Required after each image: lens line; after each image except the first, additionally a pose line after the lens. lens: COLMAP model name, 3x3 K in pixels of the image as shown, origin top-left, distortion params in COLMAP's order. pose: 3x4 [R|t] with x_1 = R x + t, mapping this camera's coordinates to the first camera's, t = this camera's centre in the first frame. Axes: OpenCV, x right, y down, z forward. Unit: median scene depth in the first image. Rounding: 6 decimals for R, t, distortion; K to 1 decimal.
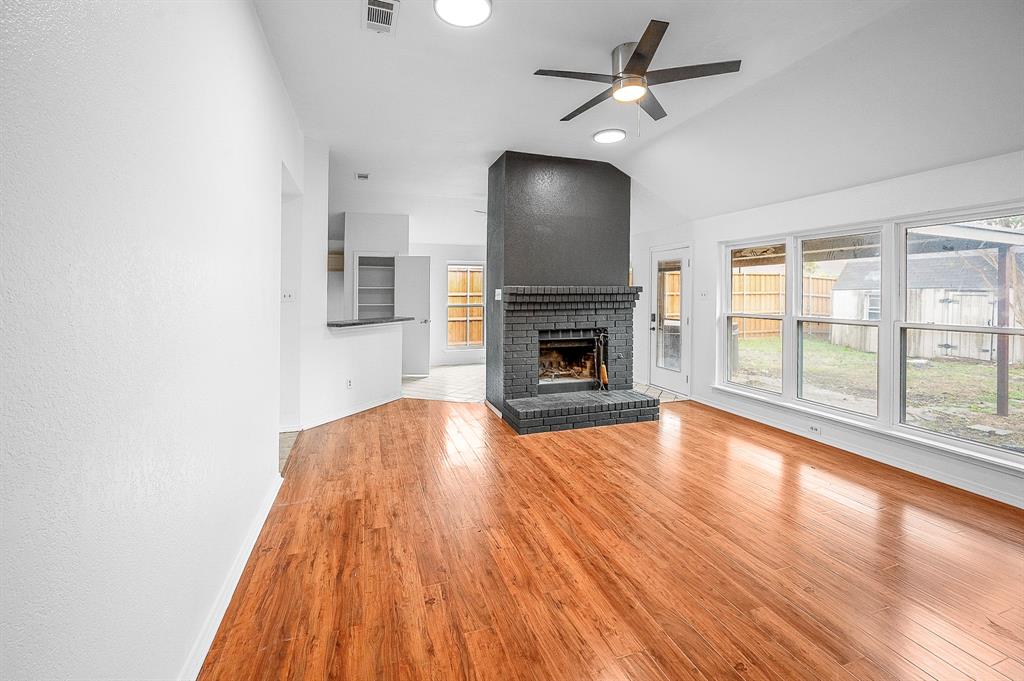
lens RADIAL K [[415.0, 0, 508.1], [0, 415.0, 310.6], [0, 0, 1]] dist [-0.000110, -0.000187]
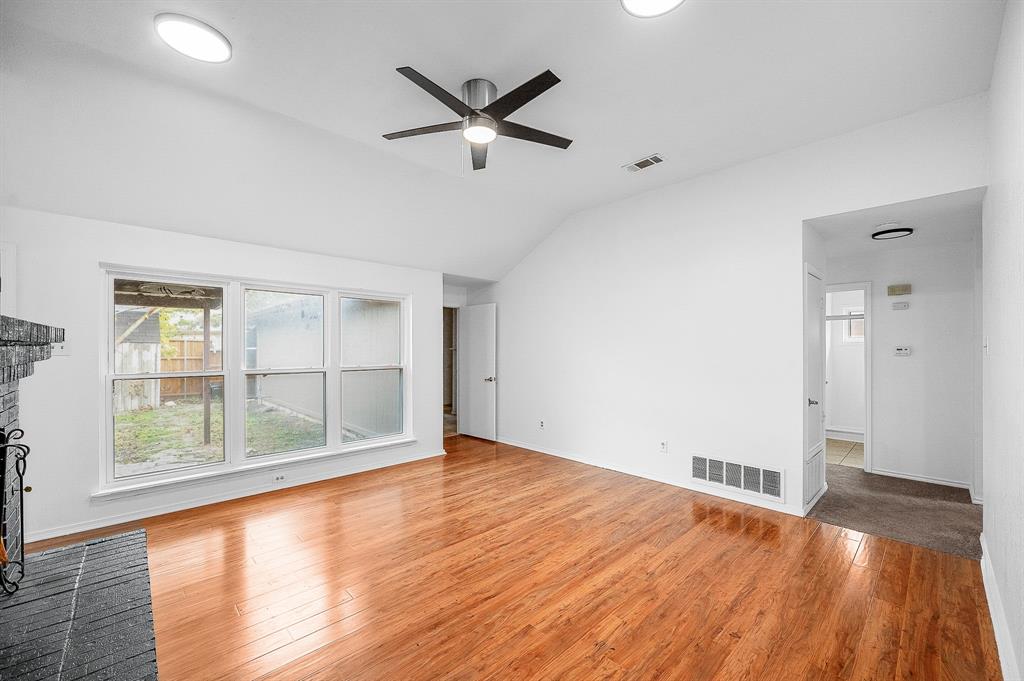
lens RADIAL K [[415.0, 0, 513.7], [0, 415.0, 341.6], [0, 0, 1]] dist [-0.000110, -0.000187]
pose [[-0.425120, 0.015596, 0.905002, -0.488919], [0.037269, 0.999305, 0.000286, -0.031344], [-0.904369, 0.033850, -0.425406, 1.037105]]
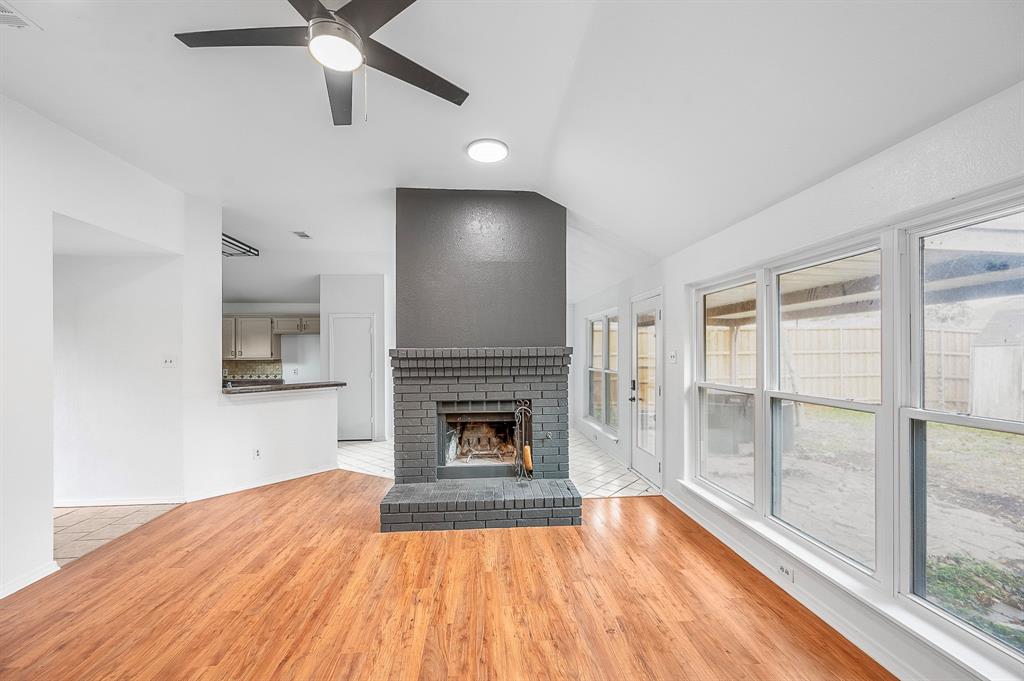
lens RADIAL K [[415.0, 0, 512.3], [0, 415.0, 353.4], [0, 0, 1]] dist [-0.000110, -0.000187]
pose [[0.972183, -0.004454, -0.234179, 0.555776], [-0.003784, 0.999390, -0.034717, -0.026302], [0.234191, 0.034638, 0.971573, 0.320284]]
